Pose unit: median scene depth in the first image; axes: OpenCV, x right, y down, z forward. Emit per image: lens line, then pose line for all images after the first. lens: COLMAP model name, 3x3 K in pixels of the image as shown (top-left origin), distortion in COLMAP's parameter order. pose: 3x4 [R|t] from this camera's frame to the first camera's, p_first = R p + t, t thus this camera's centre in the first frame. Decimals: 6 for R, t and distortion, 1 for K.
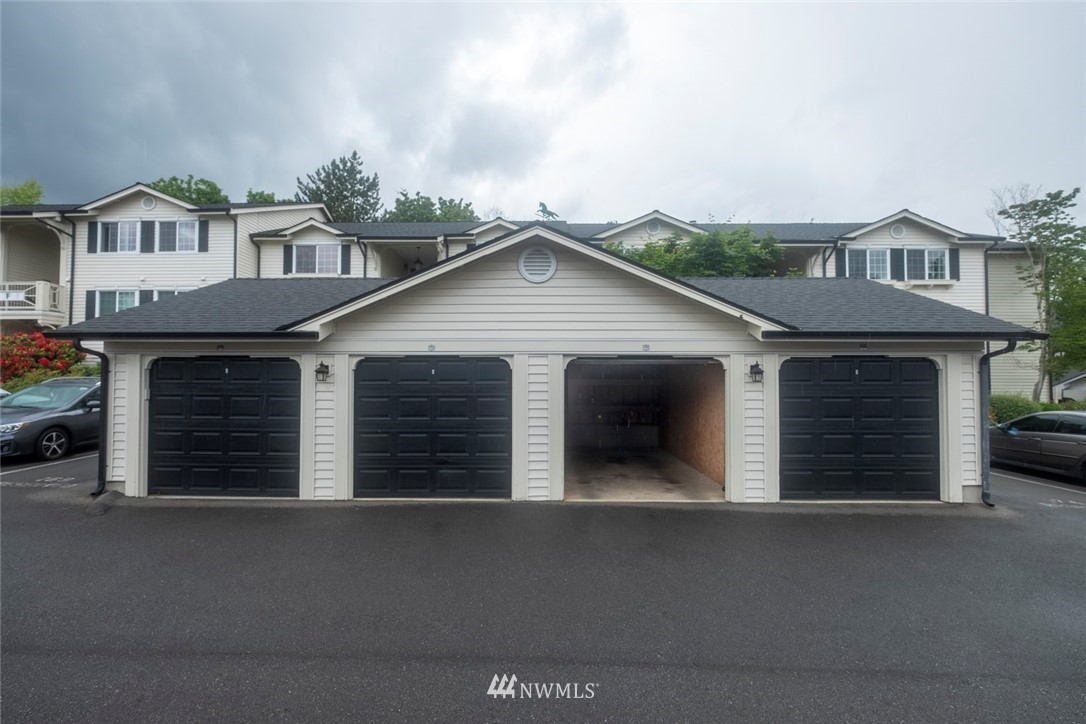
lens RADIAL K [[487.1, 0, 545.7], [0, 487.1, 344.0], [0, 0, 1]] dist [-0.002676, -0.000361]
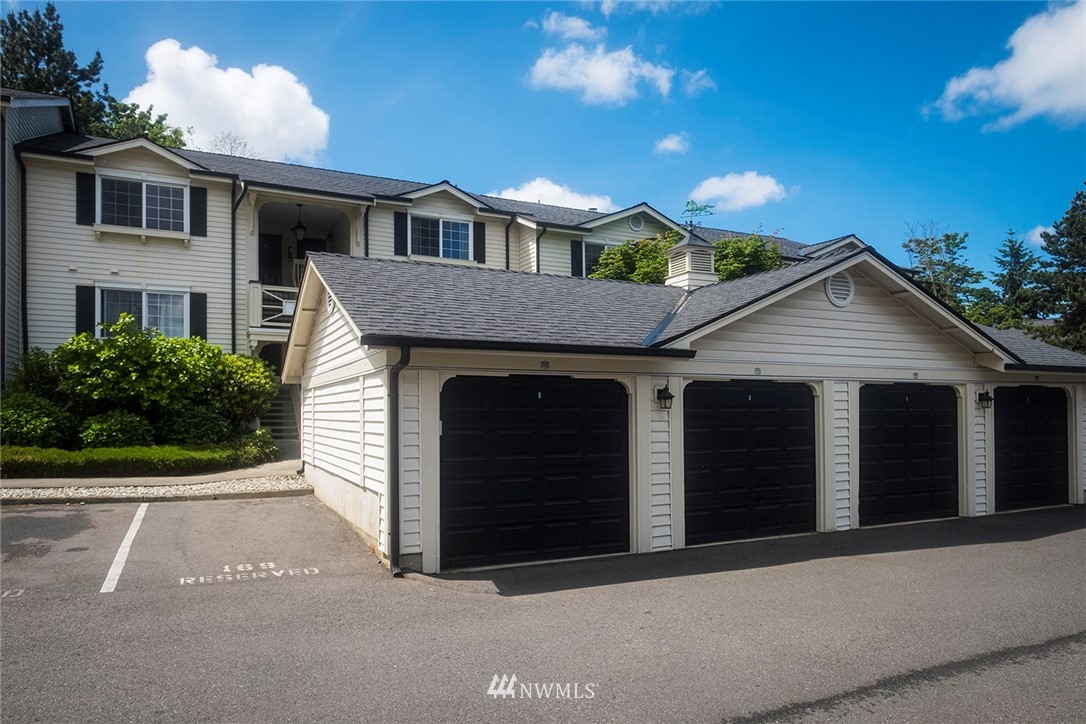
lens RADIAL K [[710.8, 0, 543.4], [0, 710.8, 344.4], [0, 0, 1]] dist [-0.002274, -0.002057]
pose [[0.887391, 0.038359, 0.459419, -1.178352], [-0.031758, 0.999251, -0.022089, -0.000128], [-0.459922, 0.005012, 0.887945, 0.010679]]
